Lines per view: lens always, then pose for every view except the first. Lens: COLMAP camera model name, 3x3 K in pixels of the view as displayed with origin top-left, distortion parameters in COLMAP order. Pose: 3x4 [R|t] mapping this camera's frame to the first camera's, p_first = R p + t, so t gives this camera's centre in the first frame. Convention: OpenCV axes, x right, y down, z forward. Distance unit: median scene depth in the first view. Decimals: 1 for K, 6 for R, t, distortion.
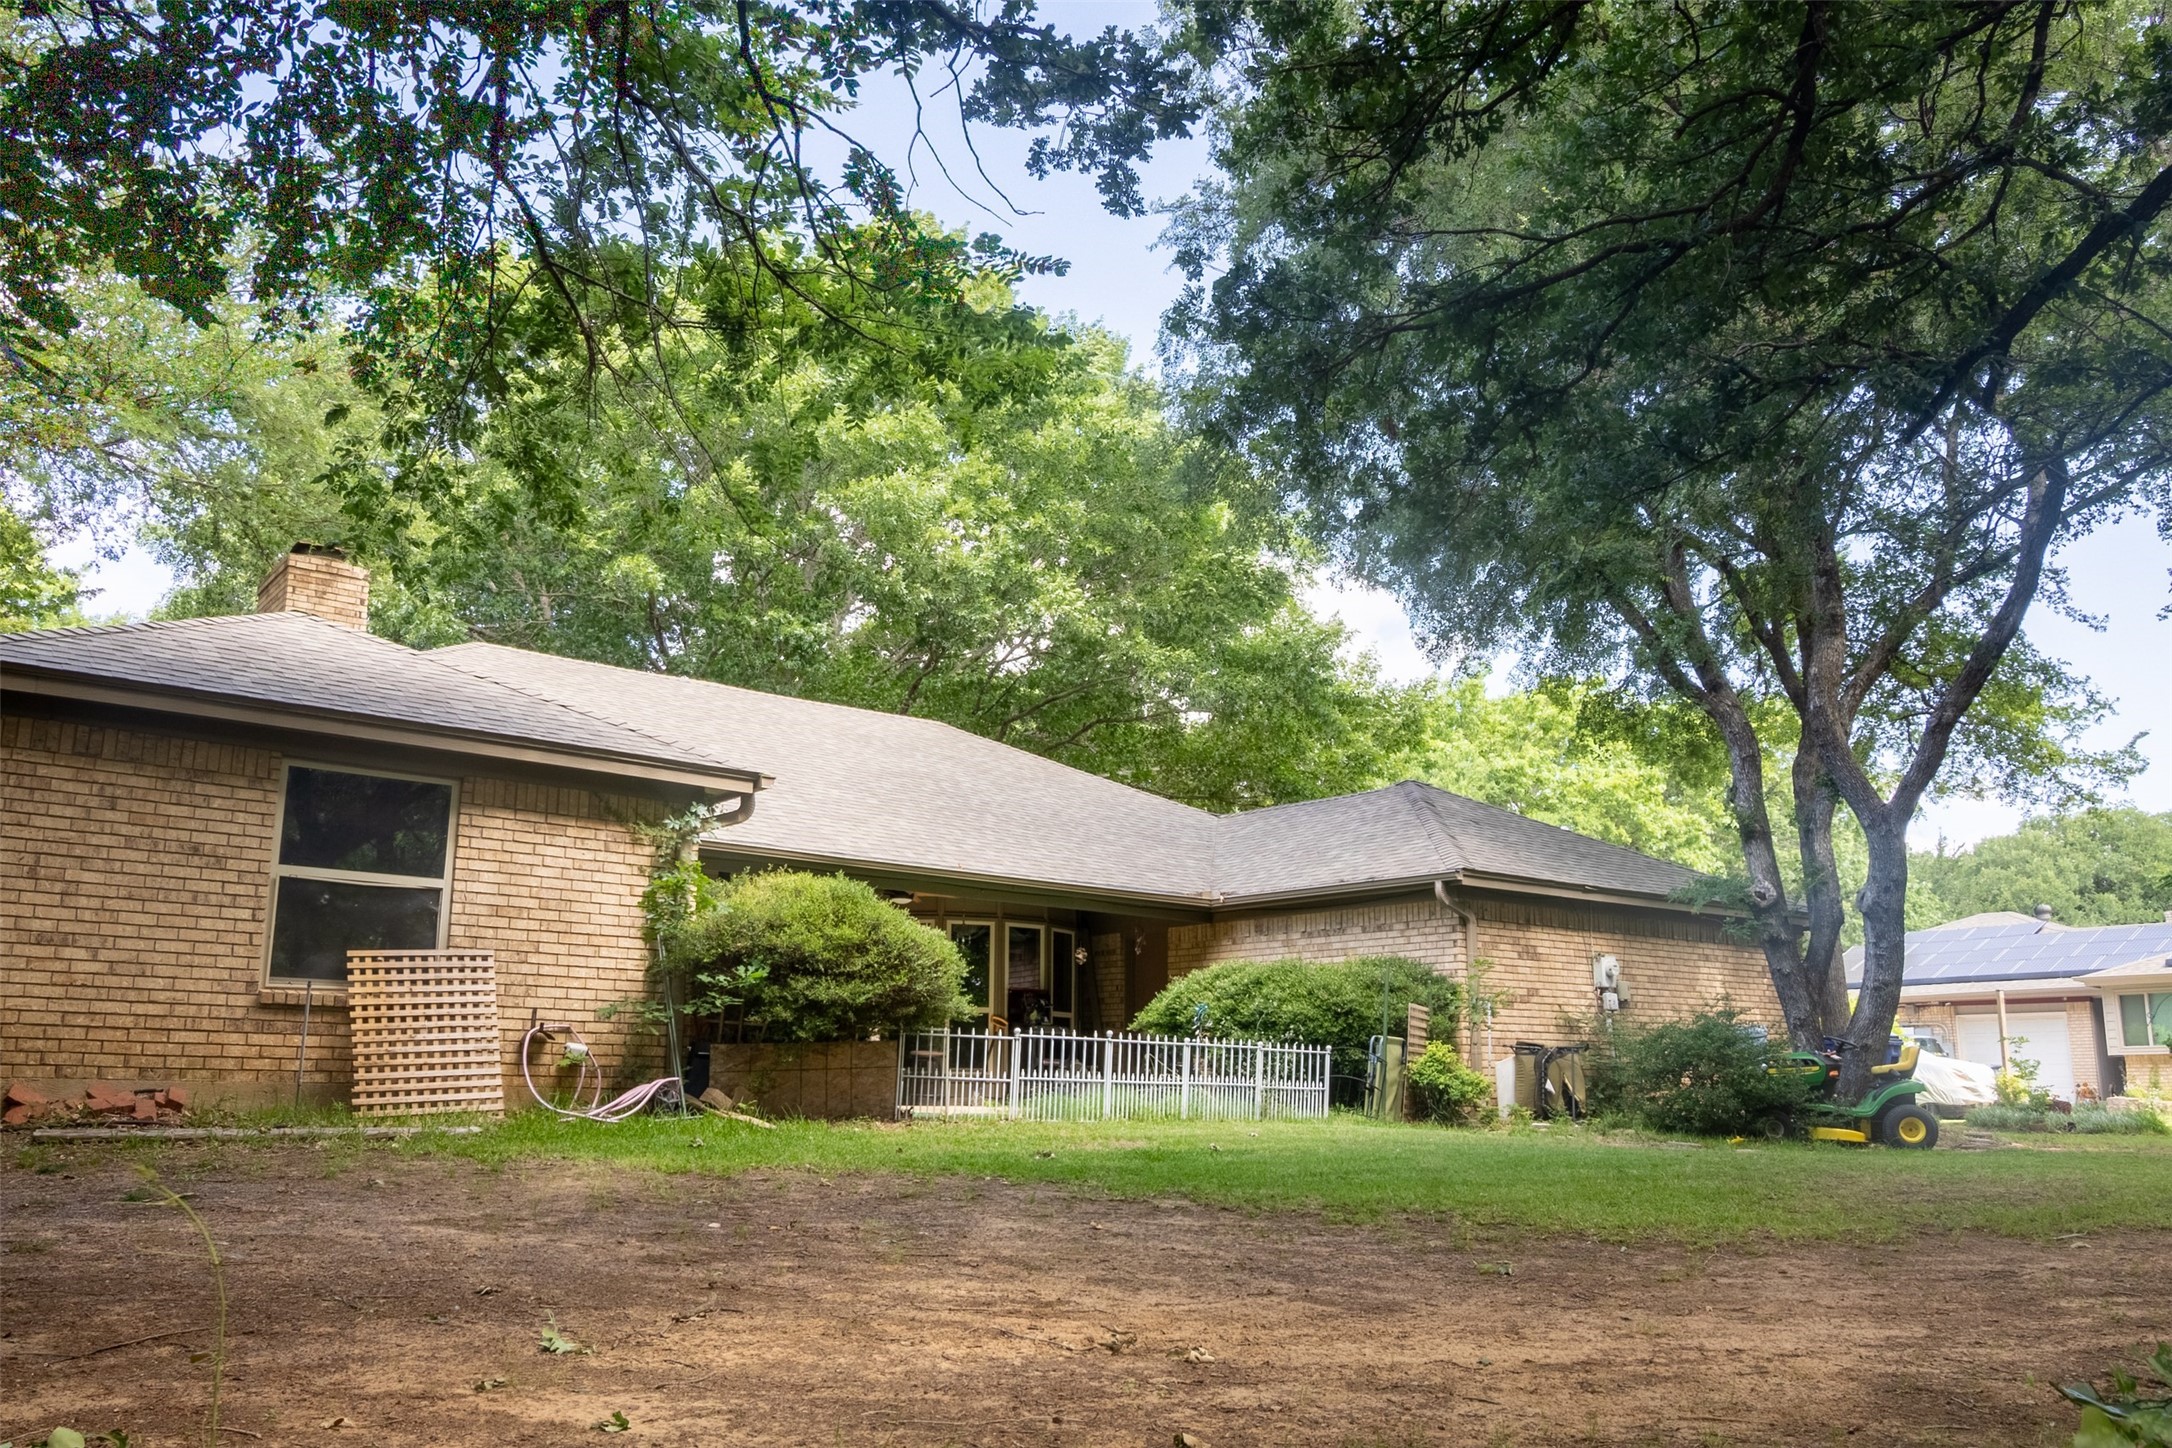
lens RADIAL K [[1736.8, 0, 1086.0], [0, 1736.8, 724.0], [0, 0, 1]] dist [-0.027167, 0.006344]
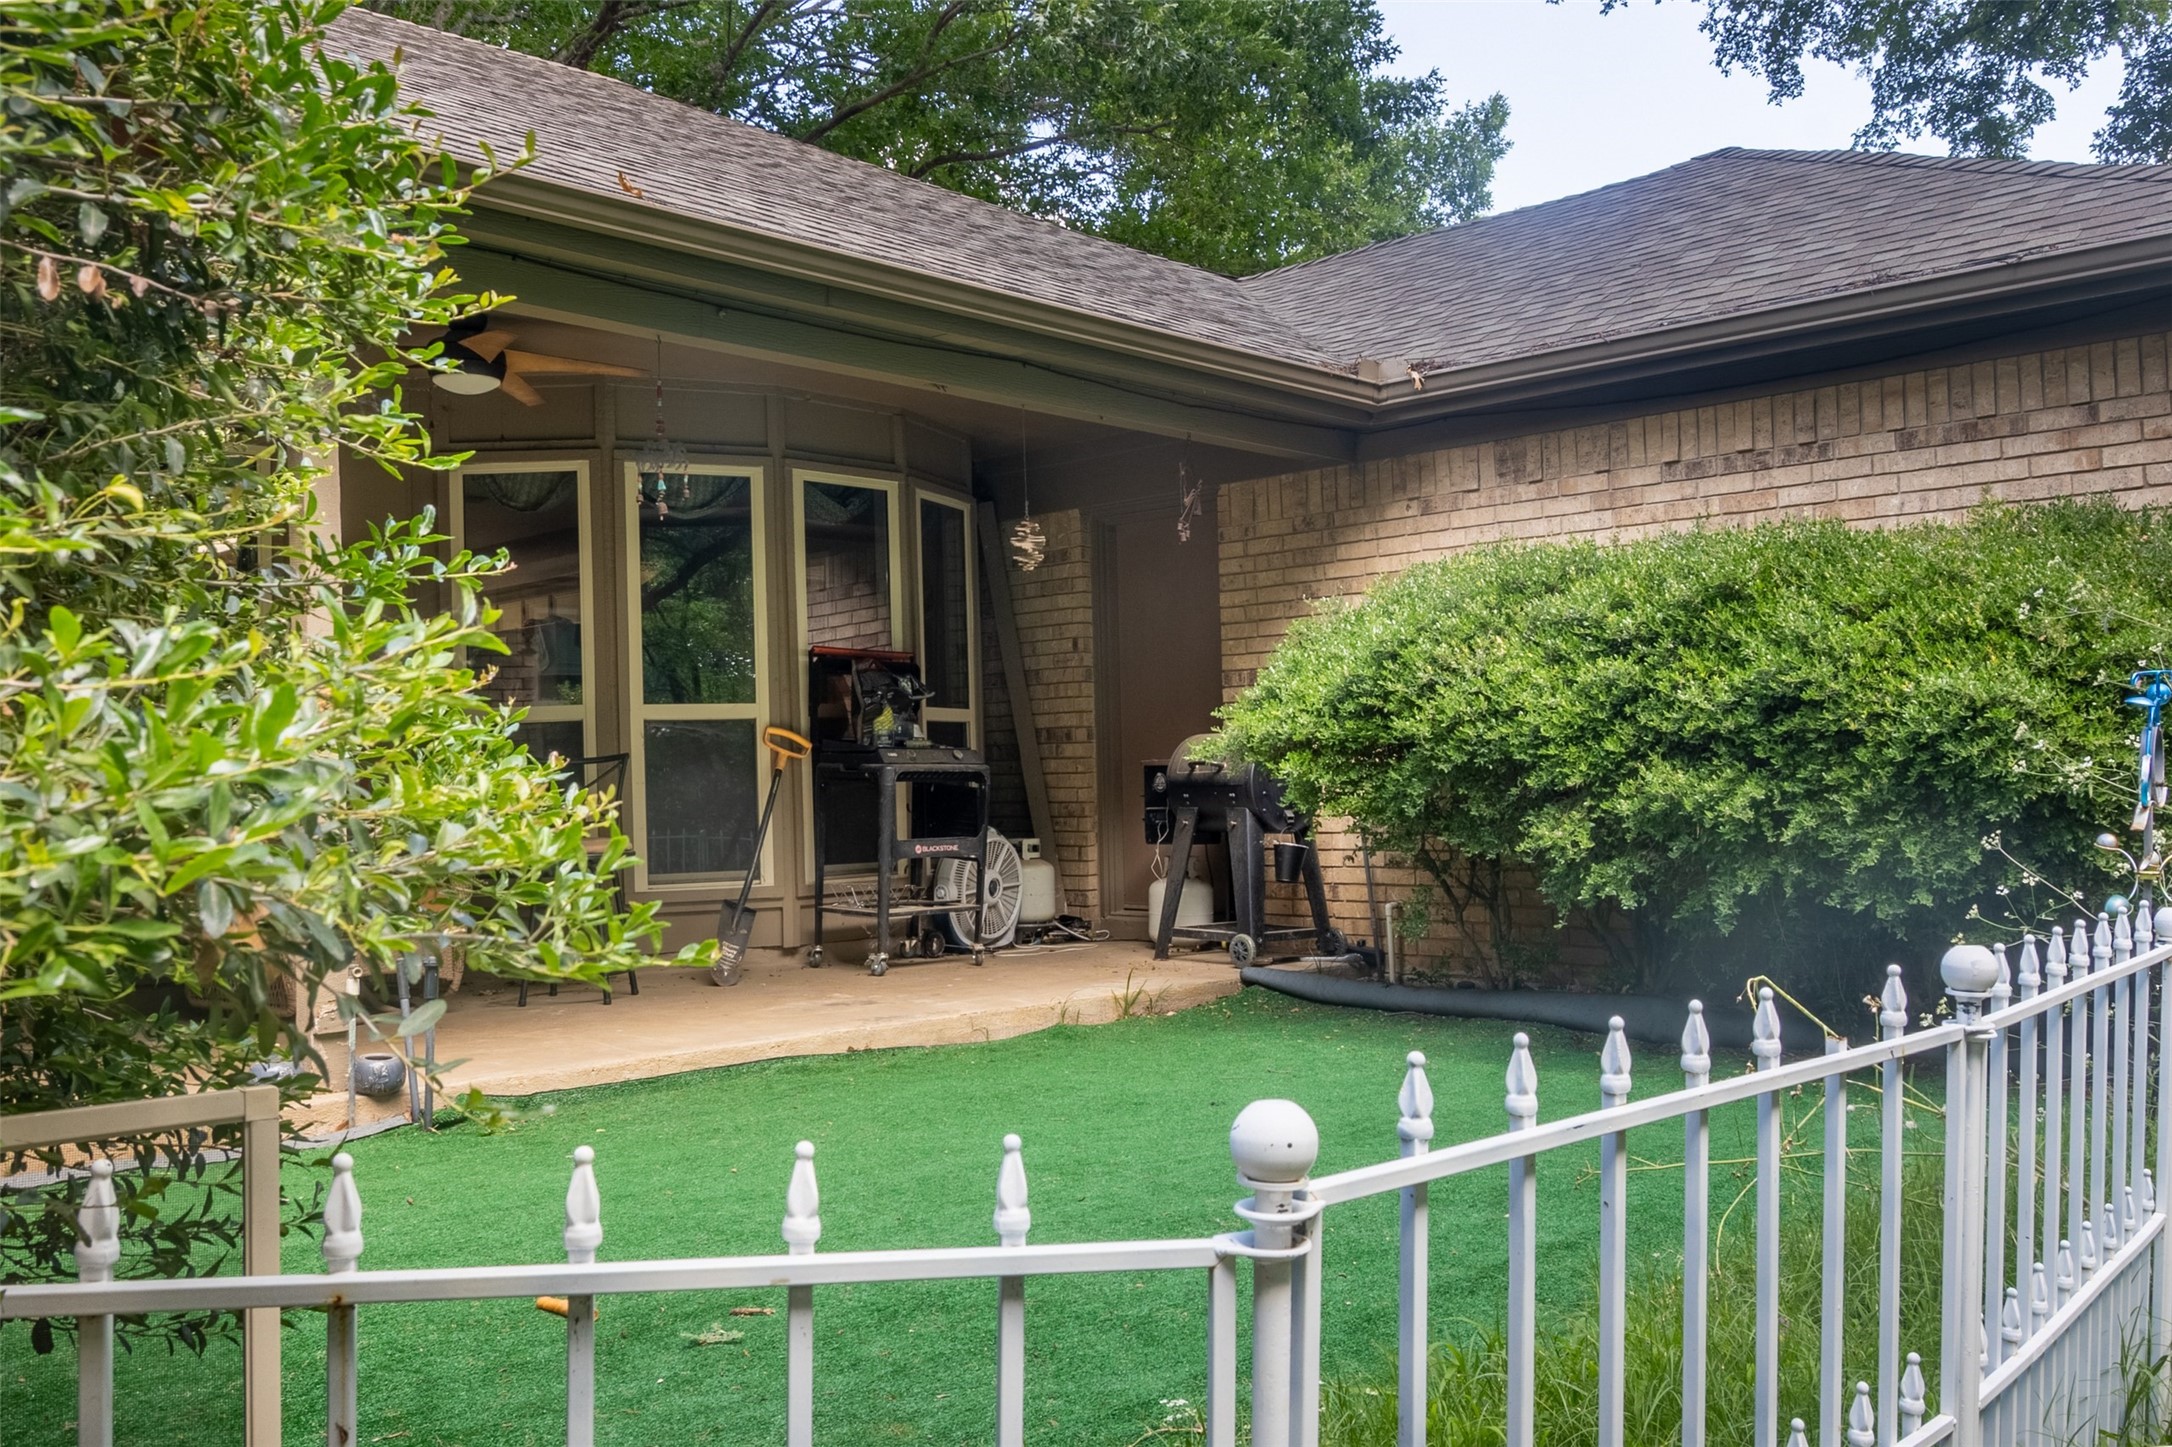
lens RADIAL K [[1736.8, 0, 1086.0], [0, 1736.8, 723.5], [0, 0, 1]] dist [-0.027167, 0.006344]
pose [[0.993736, -0.022925, 0.109378, -0.027174], [0.003113, 0.984032, 0.177967, 0.106082], [-0.111711, -0.176511, 0.977939, 0.650757]]
